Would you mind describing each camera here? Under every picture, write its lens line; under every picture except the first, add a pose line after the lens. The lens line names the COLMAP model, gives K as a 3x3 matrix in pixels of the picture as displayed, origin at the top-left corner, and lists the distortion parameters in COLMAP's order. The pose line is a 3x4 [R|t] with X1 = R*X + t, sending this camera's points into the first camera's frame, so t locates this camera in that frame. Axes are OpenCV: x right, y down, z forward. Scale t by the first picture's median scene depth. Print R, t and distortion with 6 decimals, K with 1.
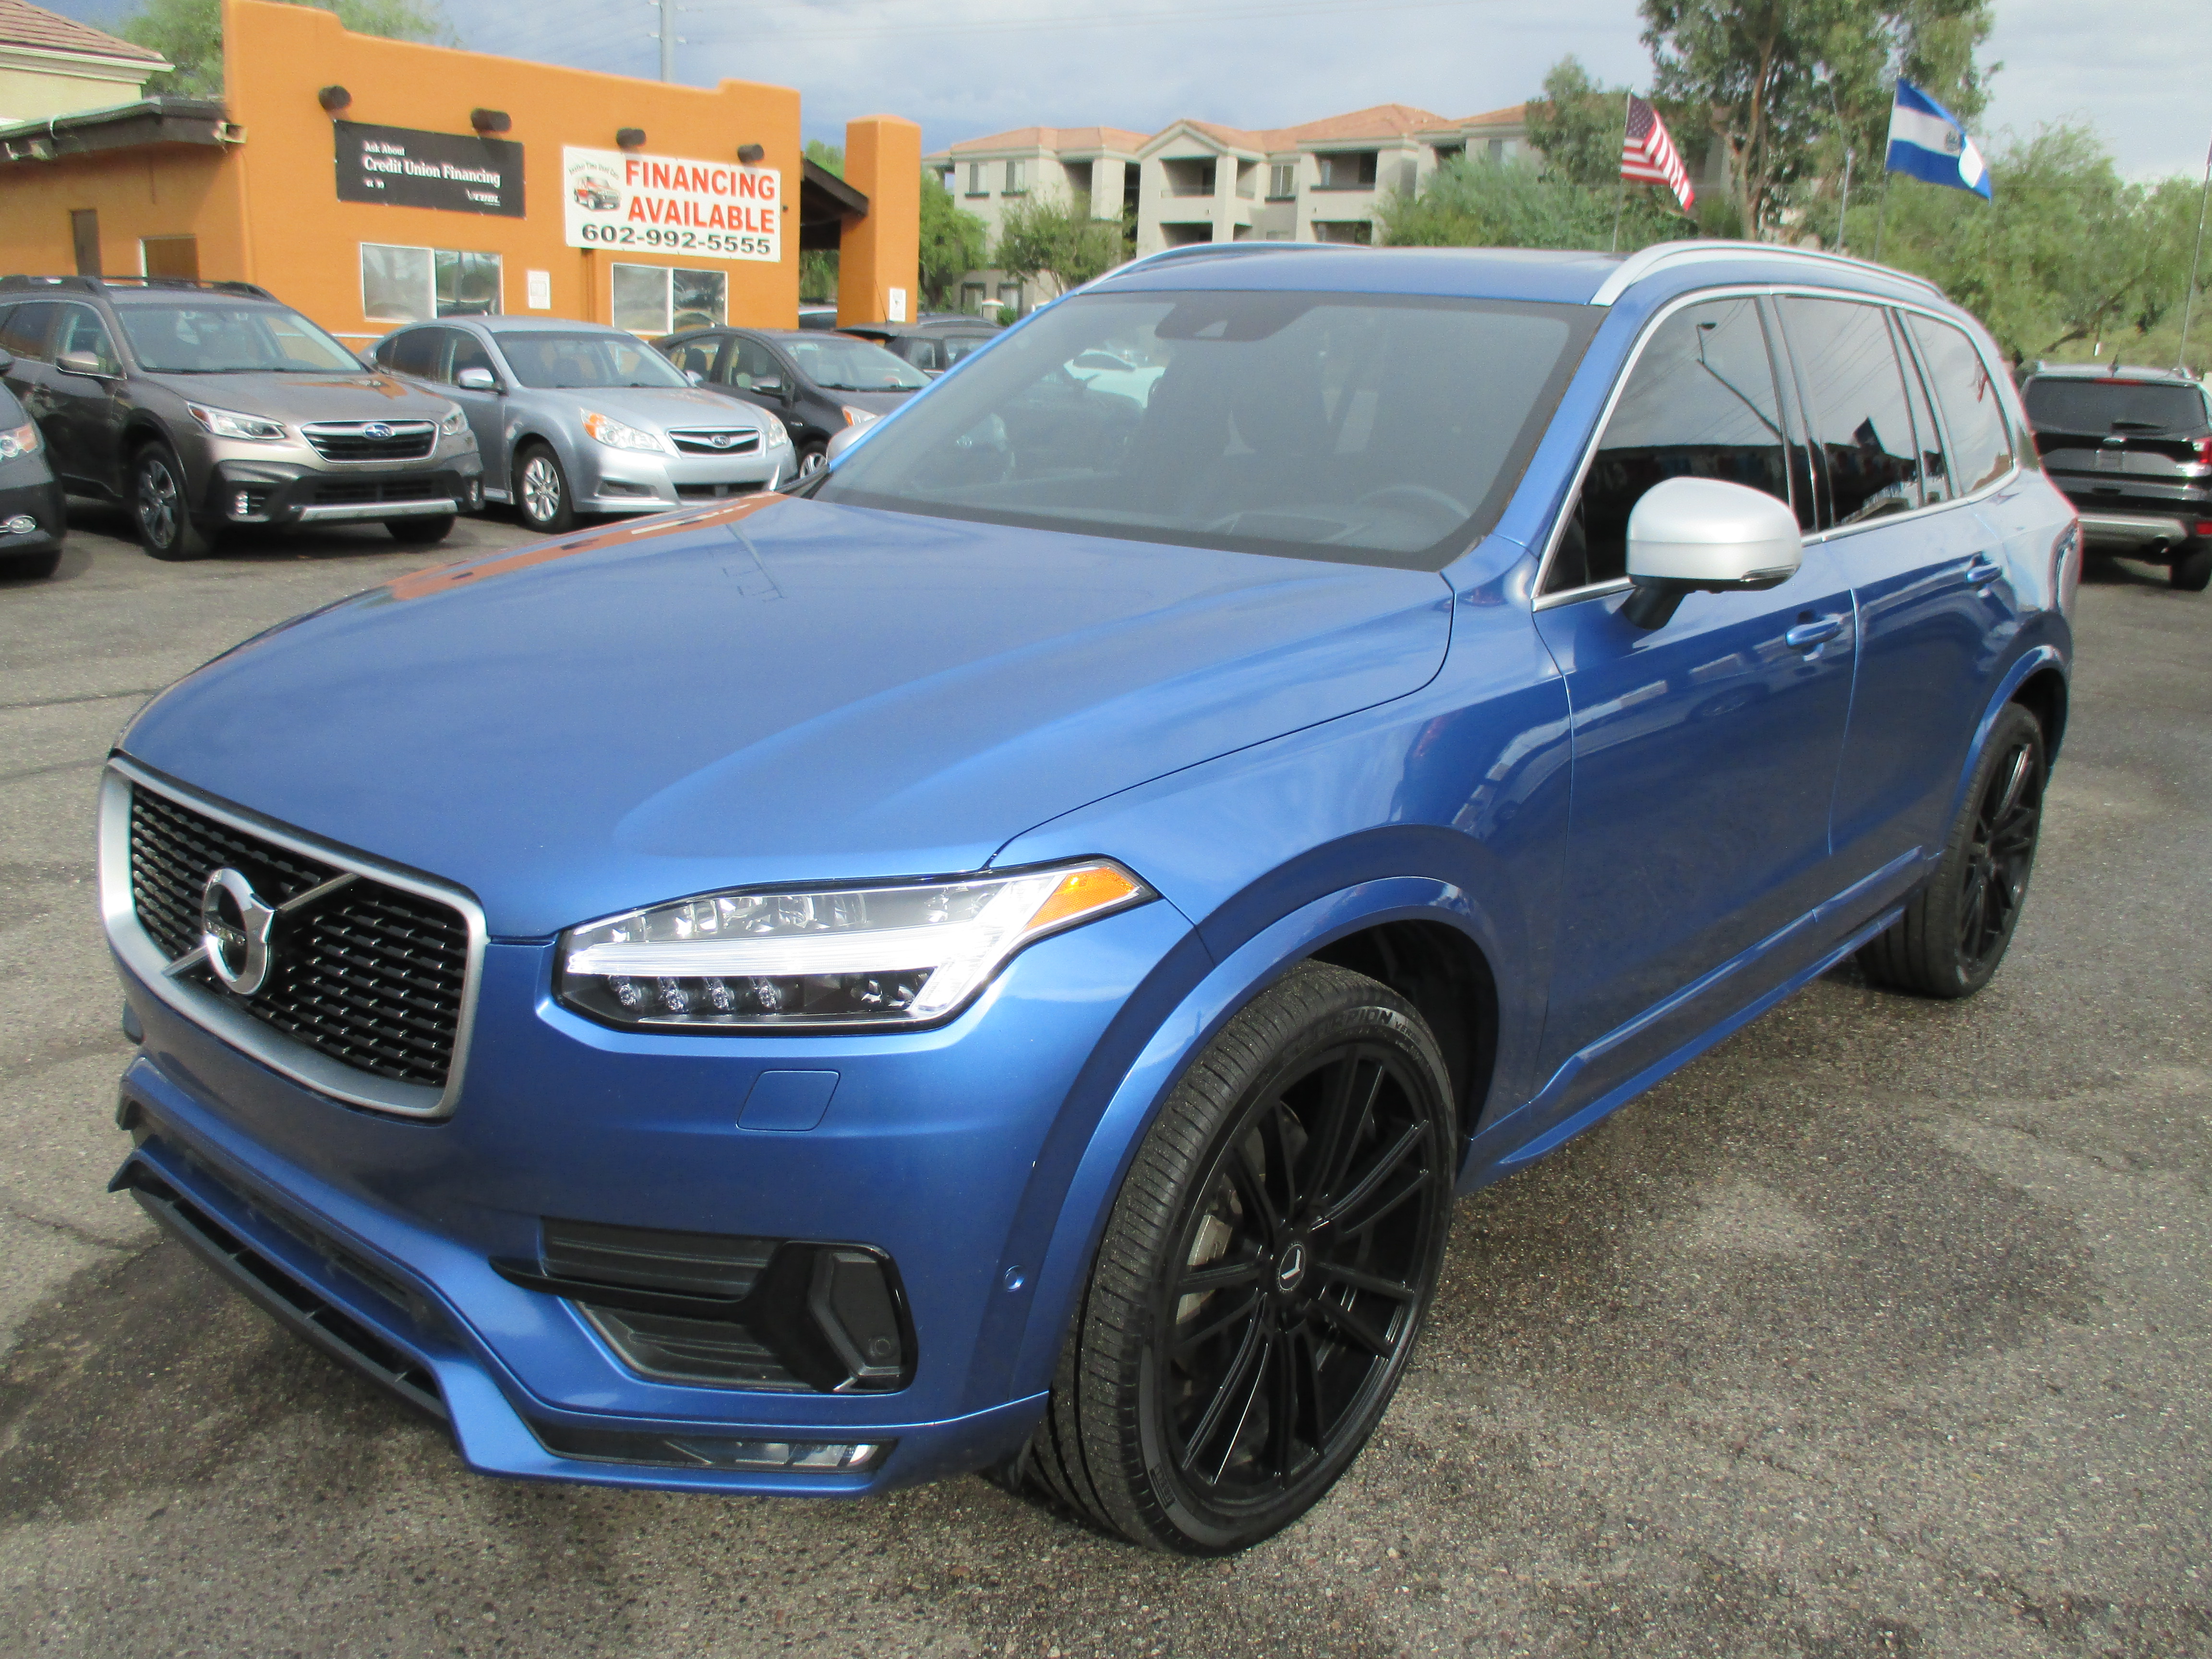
lens RADIAL K [[1816.7, 0, 1124.9], [0, 1816.7, 822.6], [0, 0, 1]] dist [-0.025467, 0.003449]
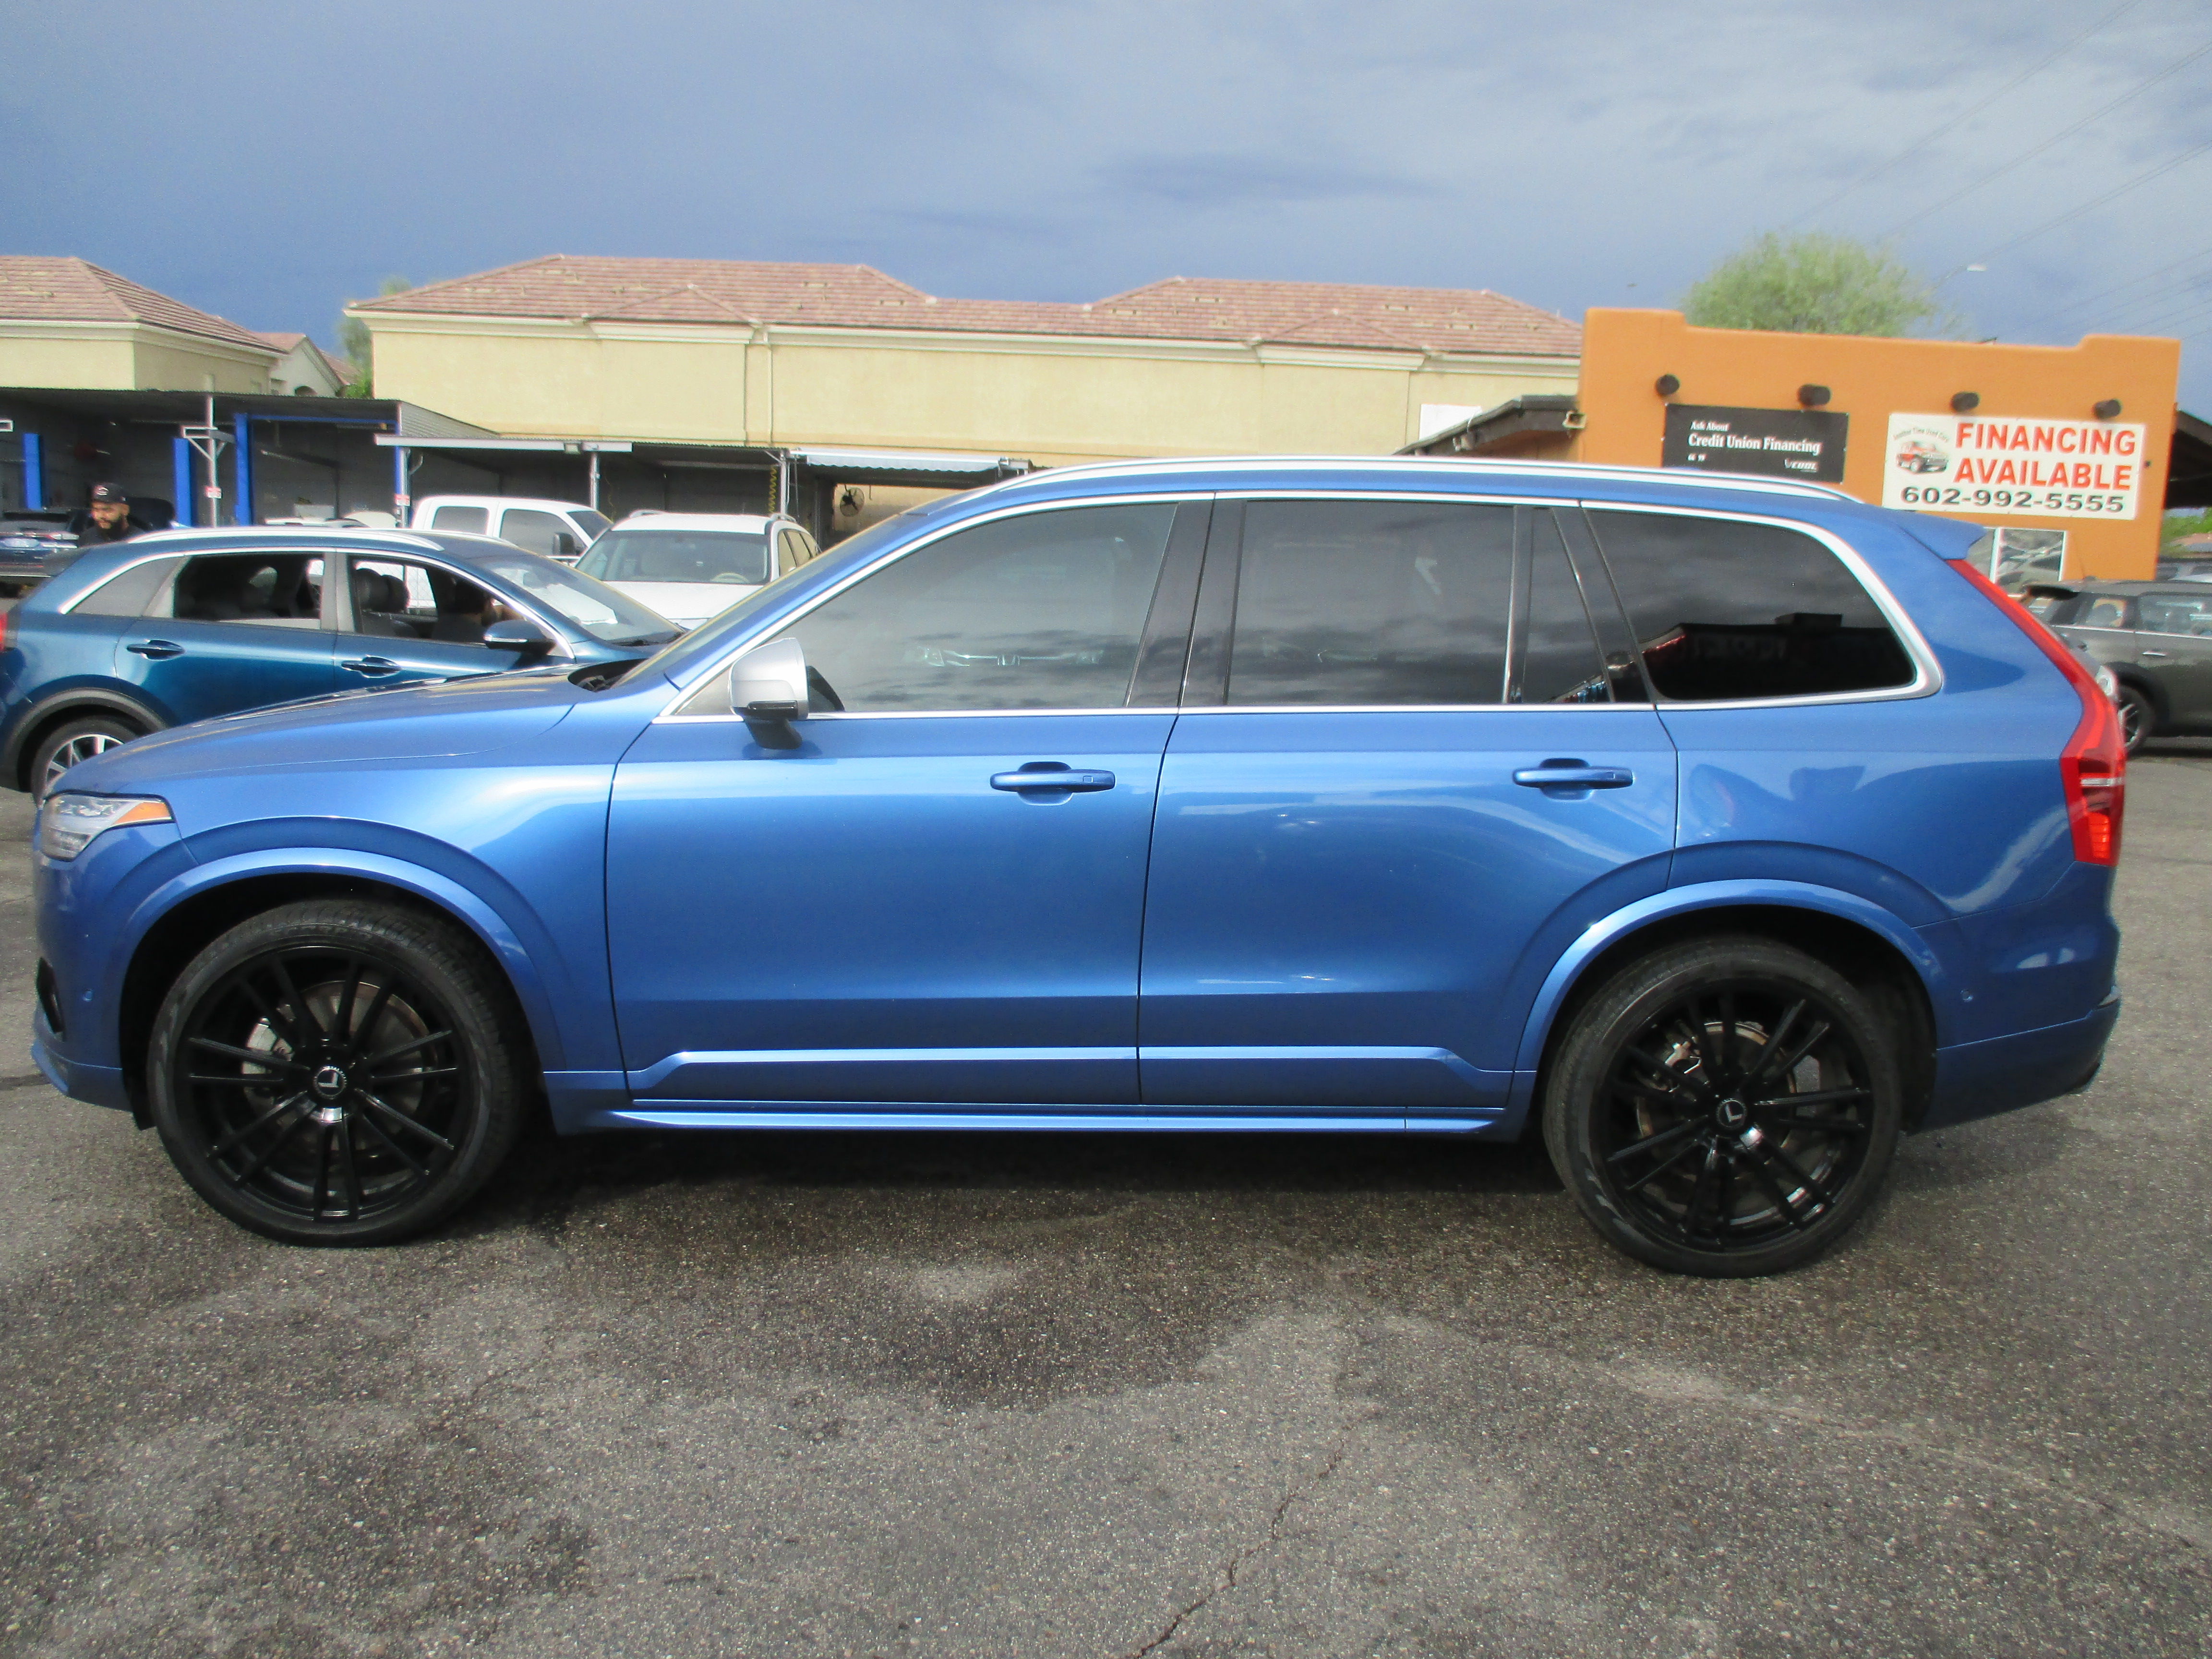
lens RADIAL K [[1816.7, 0, 1124.9], [0, 1816.7, 822.6], [0, 0, 1]] dist [-0.025467, 0.003449]
pose [[0.691371, 0.091739, -0.716652, 0.138235], [-0.192180, 0.979523, -0.060011, -0.002082], [0.696472, 0.179216, 0.694844, 0.025237]]
